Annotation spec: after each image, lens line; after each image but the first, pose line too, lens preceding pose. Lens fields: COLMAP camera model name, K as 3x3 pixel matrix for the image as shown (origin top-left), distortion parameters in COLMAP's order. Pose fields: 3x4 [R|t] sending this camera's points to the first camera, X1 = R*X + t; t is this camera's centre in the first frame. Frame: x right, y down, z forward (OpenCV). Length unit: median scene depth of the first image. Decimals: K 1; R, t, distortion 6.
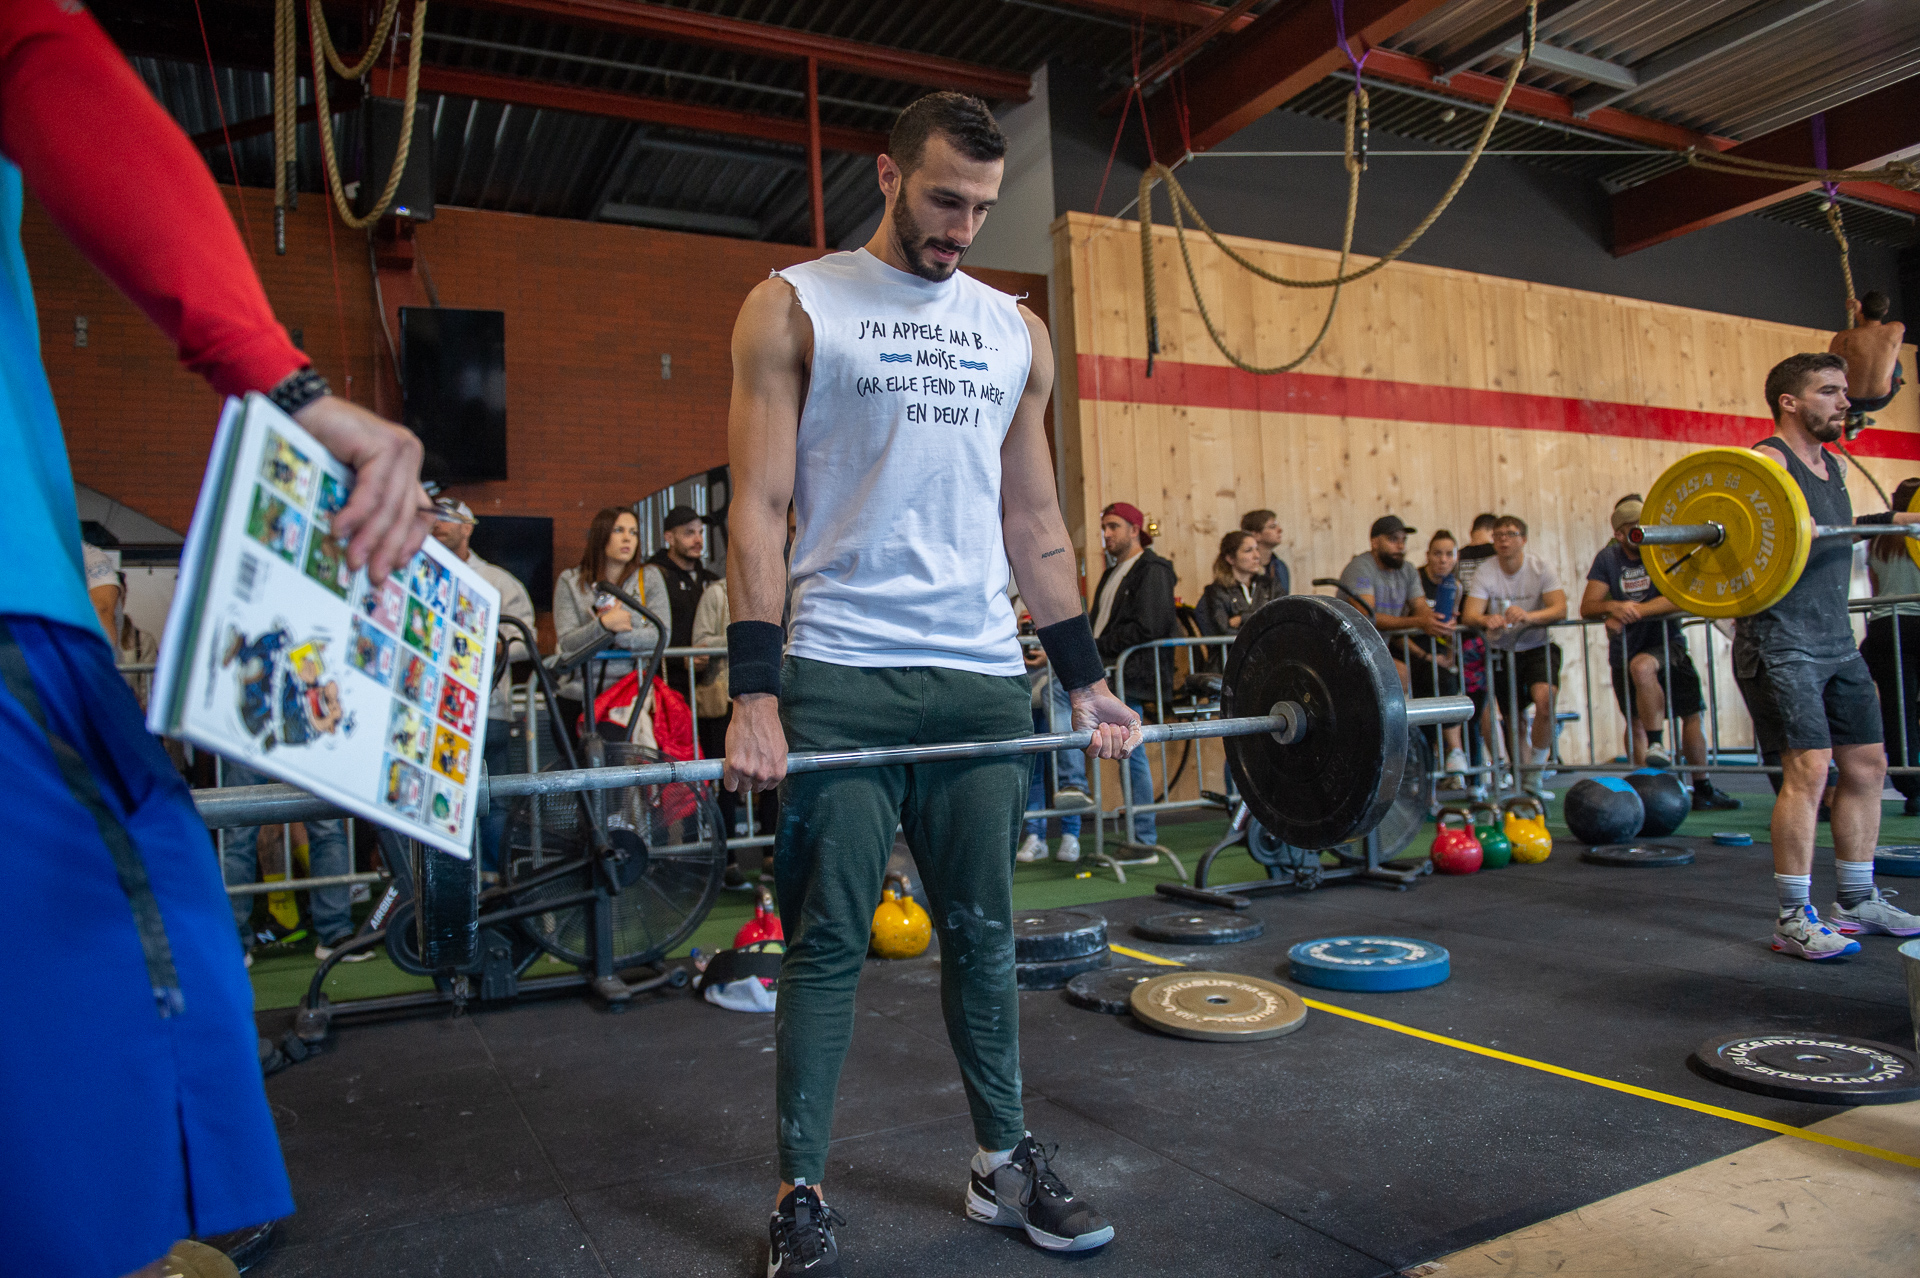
lens RADIAL K [[1310.1, 0, 960.0], [0, 1310.1, 639.0], [0, 0, 1]] dist [-0.050482, -0.003465]
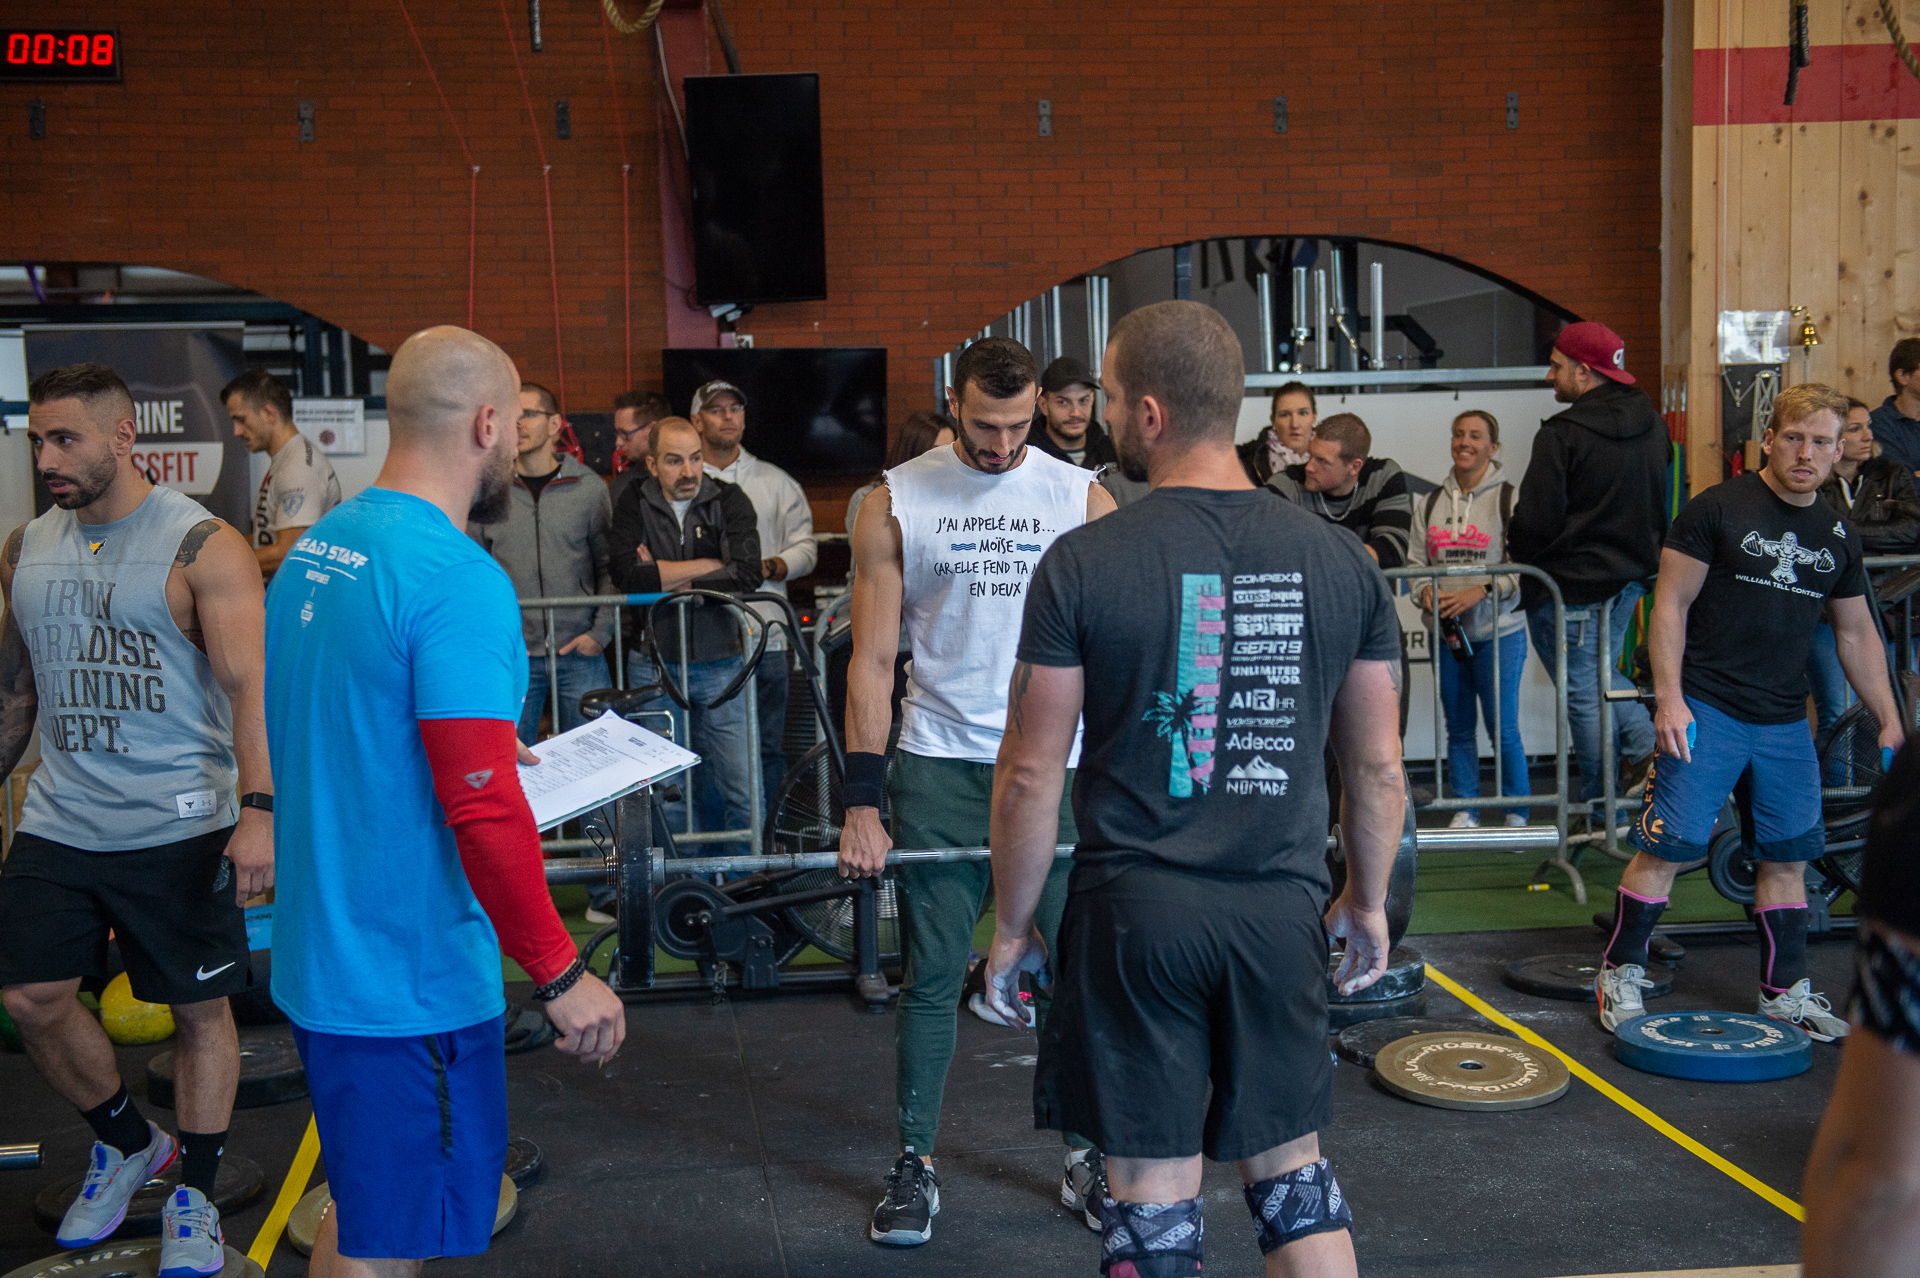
lens RADIAL K [[2654.2, 0, 902.7], [0, 2654.2, 638.4], [0, 0, 1]] dist [0.104004, 0.048999]
pose [[0.935466, 0.046264, -0.350376, 0.432309], [0.002739, 0.990416, 0.138088, -0.257597], [0.353407, -0.130136, 0.926374, -0.773624]]
